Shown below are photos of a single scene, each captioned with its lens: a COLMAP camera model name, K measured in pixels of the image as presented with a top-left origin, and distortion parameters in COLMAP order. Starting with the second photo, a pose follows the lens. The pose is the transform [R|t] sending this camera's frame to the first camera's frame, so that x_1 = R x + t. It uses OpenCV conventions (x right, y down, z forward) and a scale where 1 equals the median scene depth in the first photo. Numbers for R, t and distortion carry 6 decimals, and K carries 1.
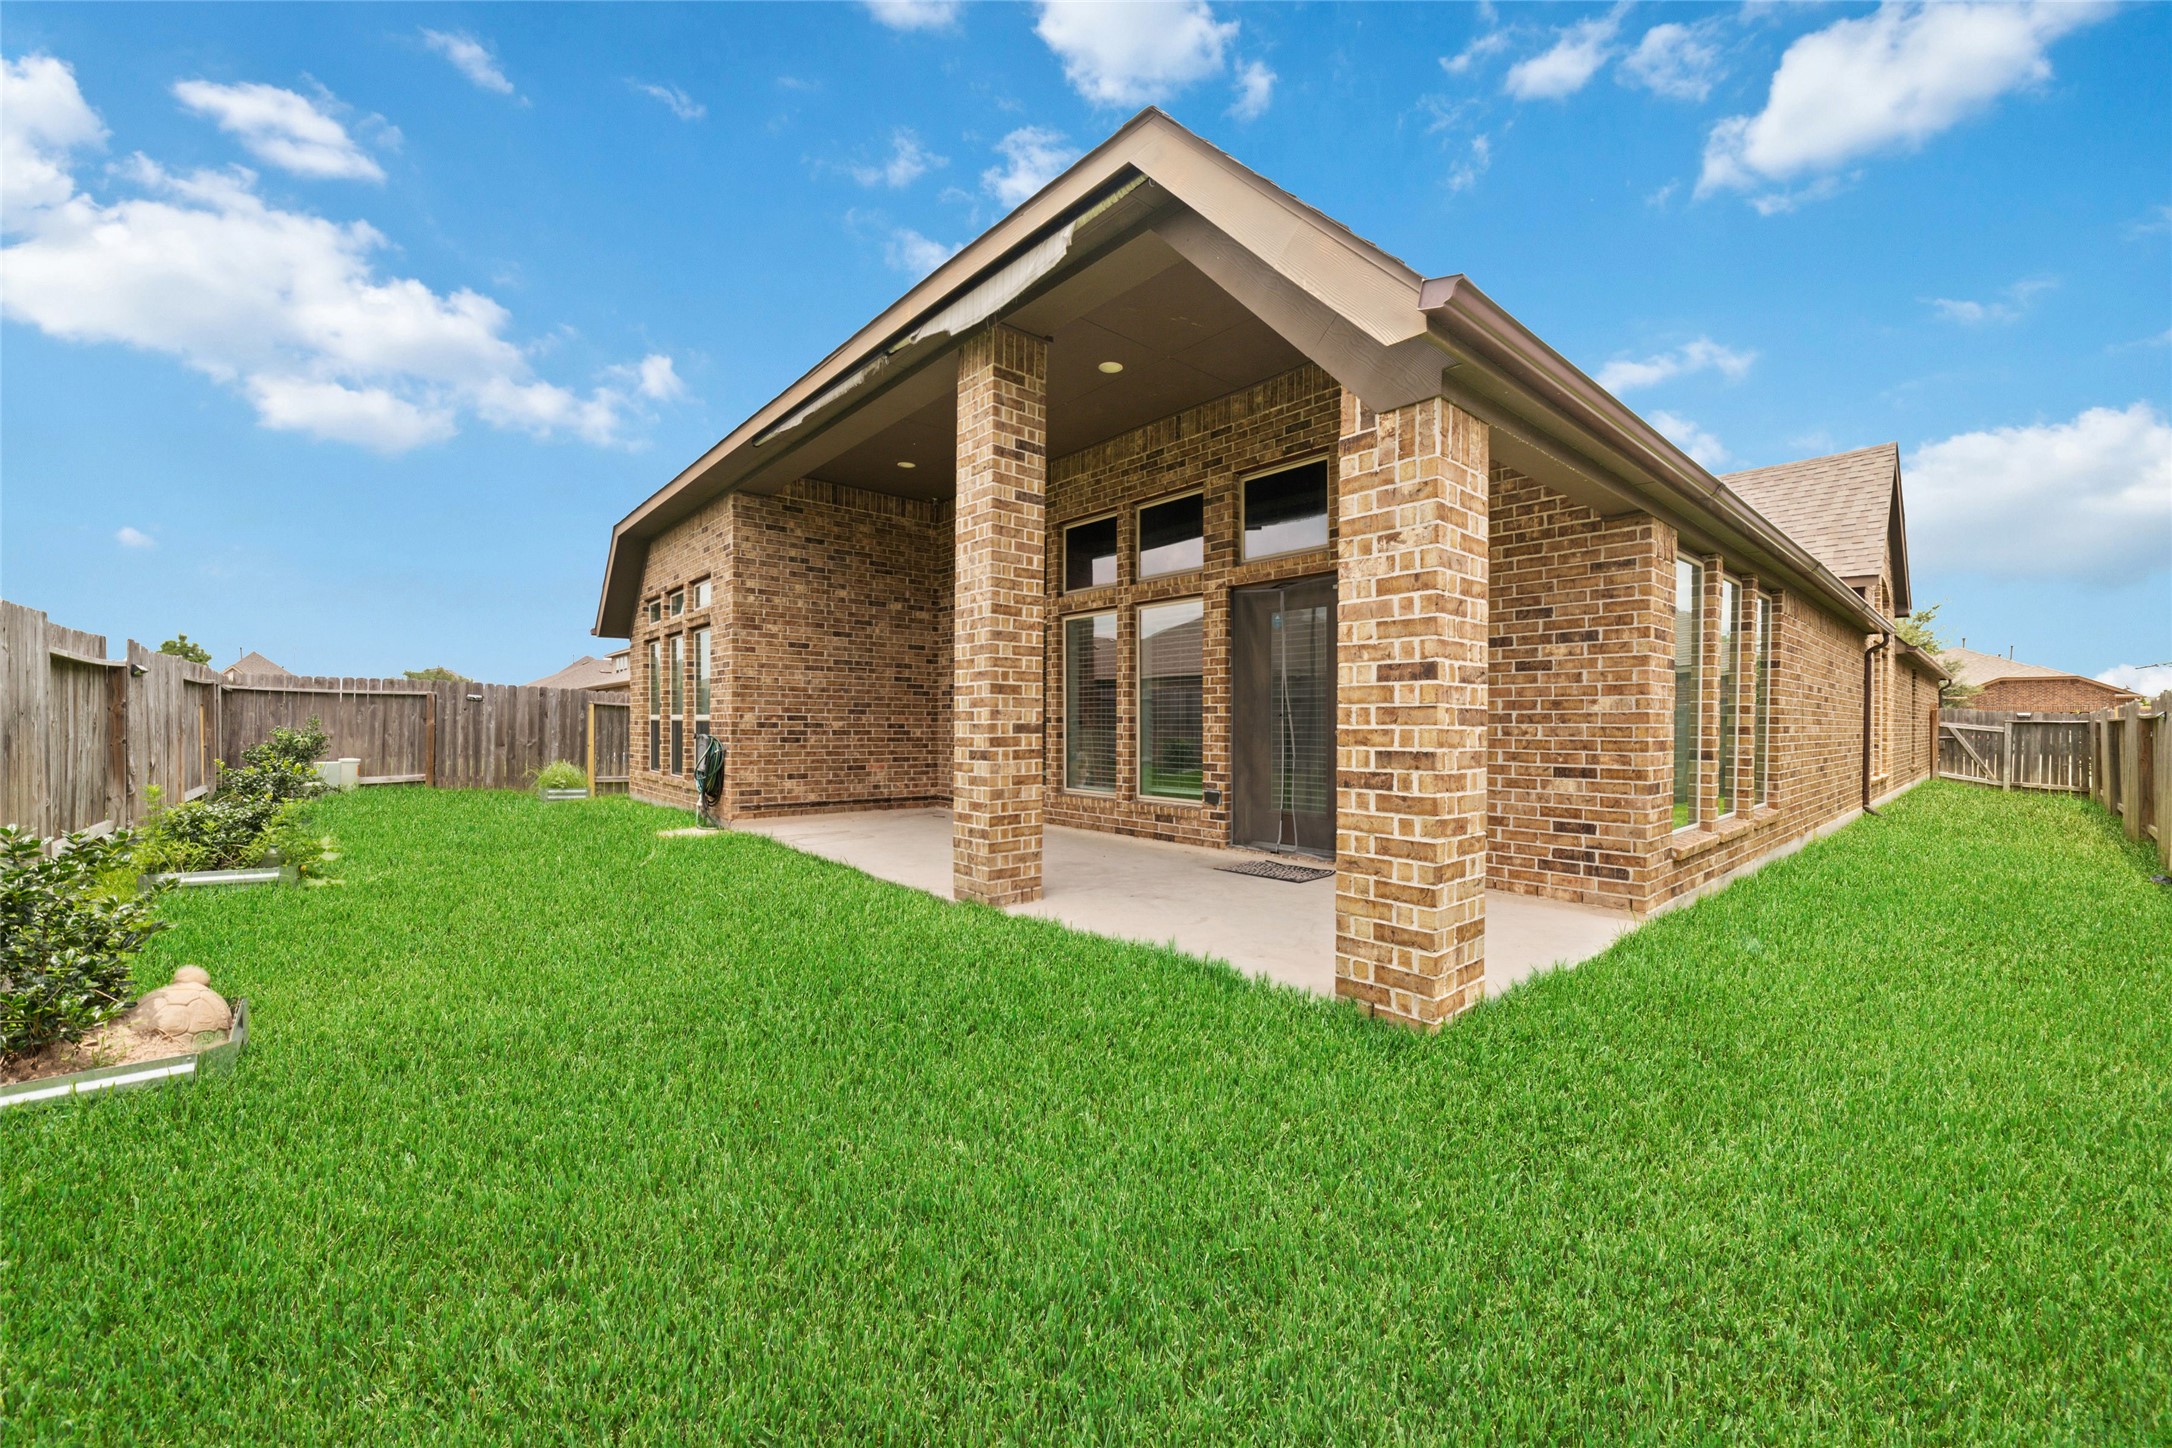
lens RADIAL K [[830.2, 0, 1108.0], [0, 830.2, 722.4], [0, 0, 1]] dist [-0.021475, 0.004992]
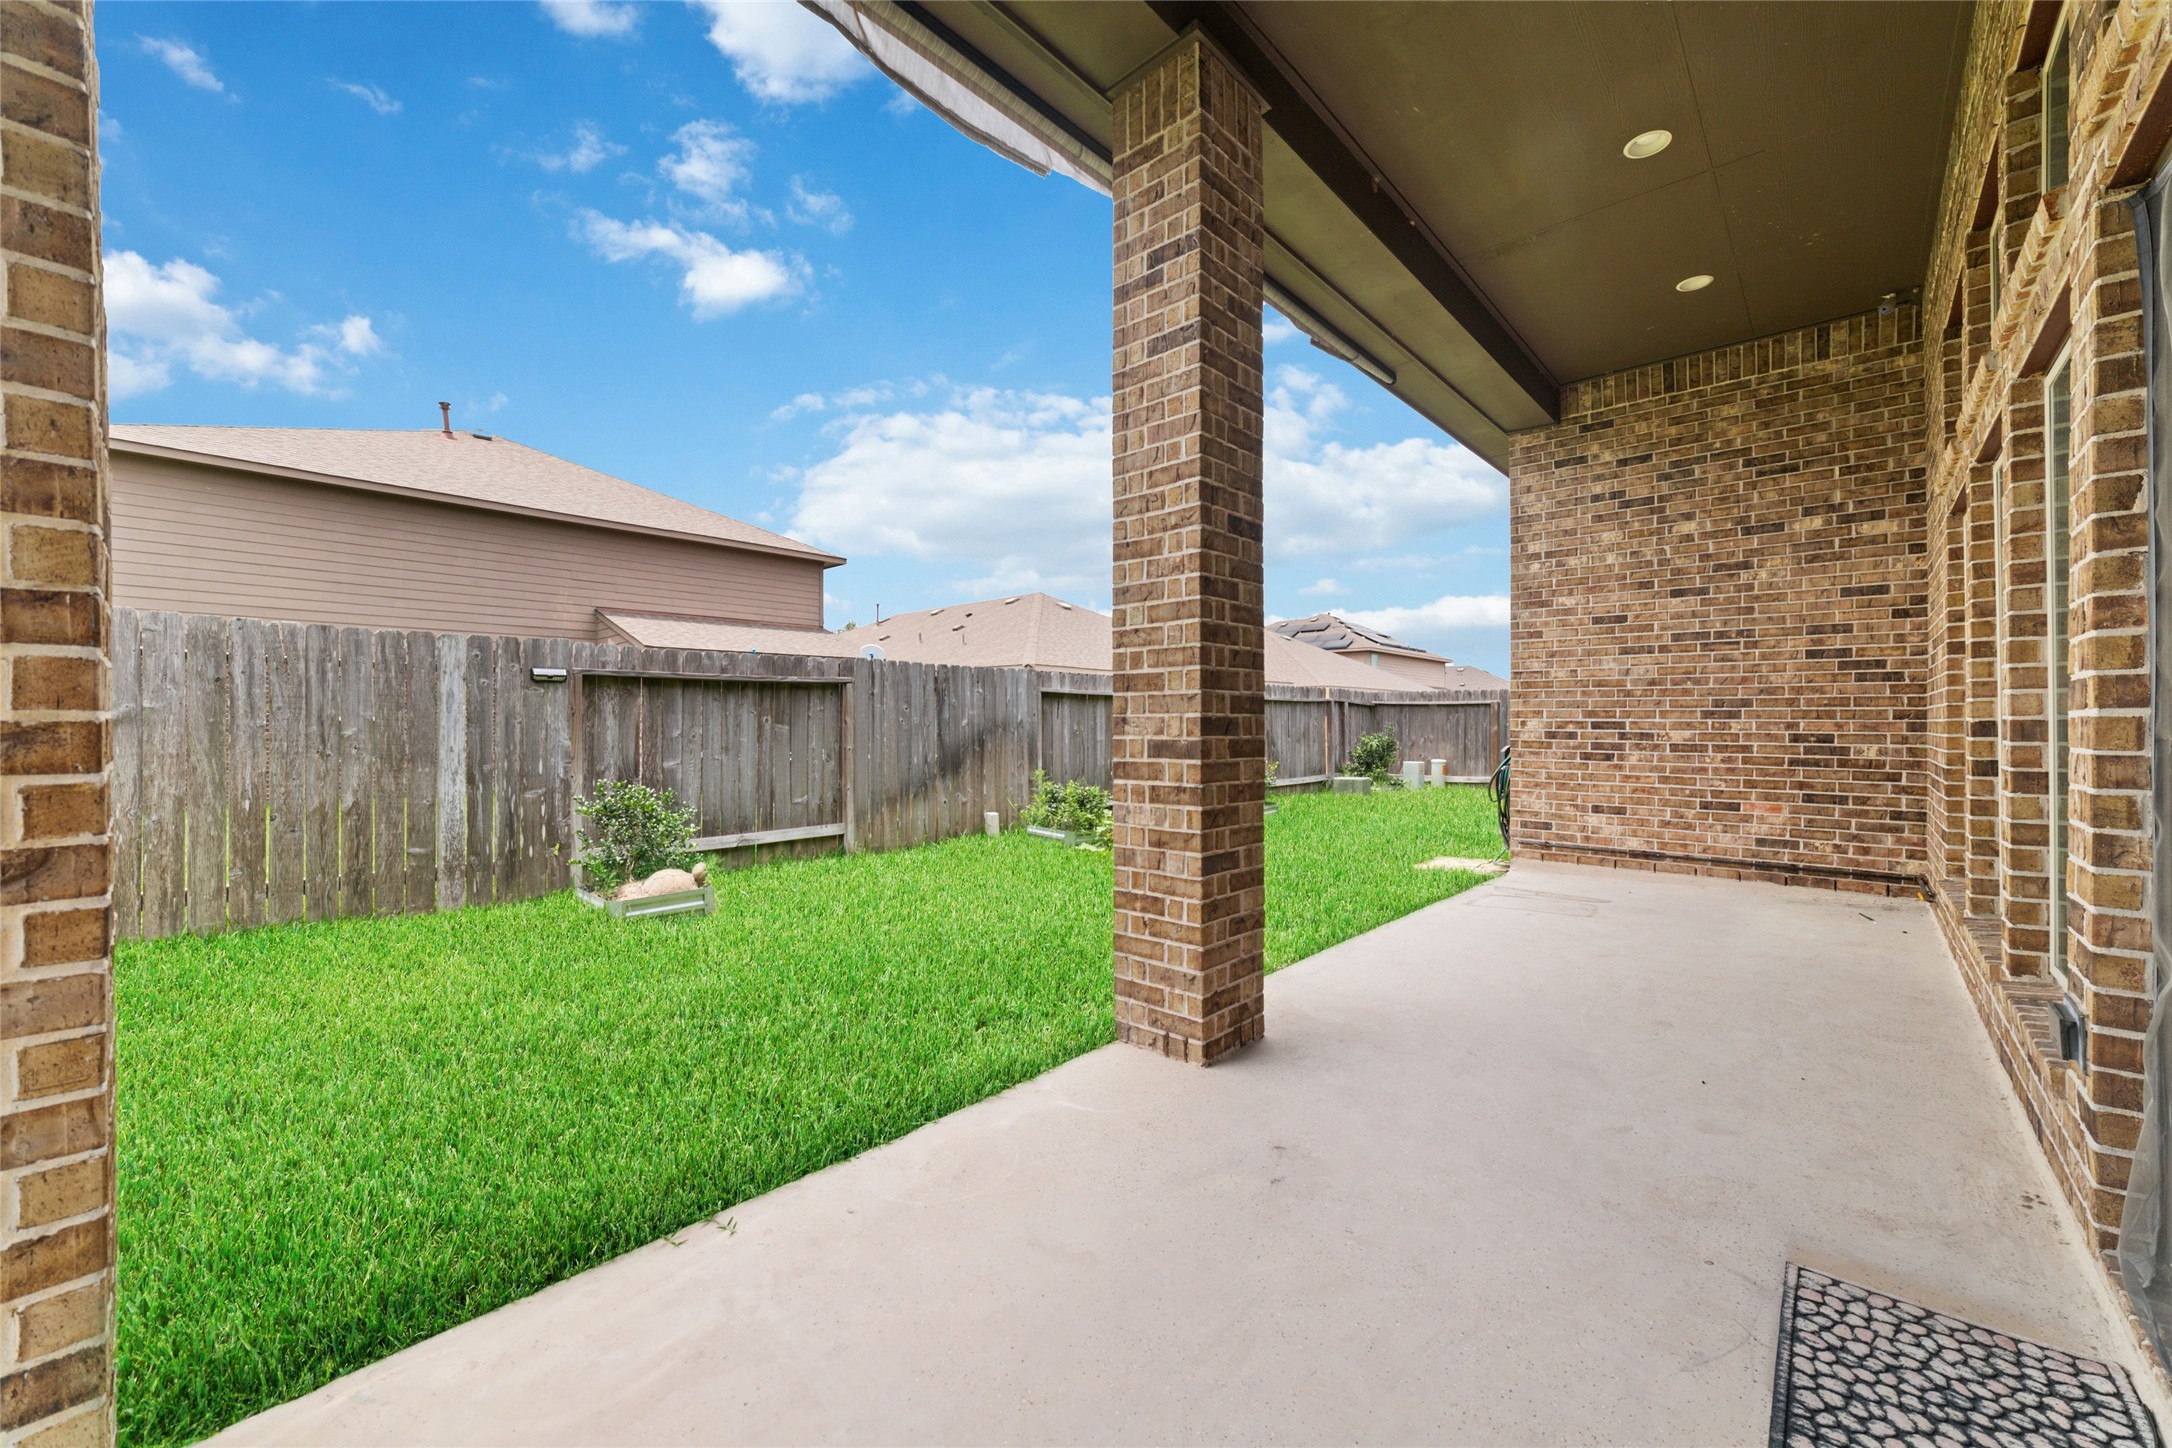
lens RADIAL K [[830.2, 0, 1108.0], [0, 830.2, 722.4], [0, 0, 1]] dist [-0.021475, 0.004992]
pose [[0.111484, -0.005794, -0.993749, 0.261998], [0.001445, 0.999983, -0.005669, -0.004463], [0.993765, -0.000804, 0.111490, 0.512315]]
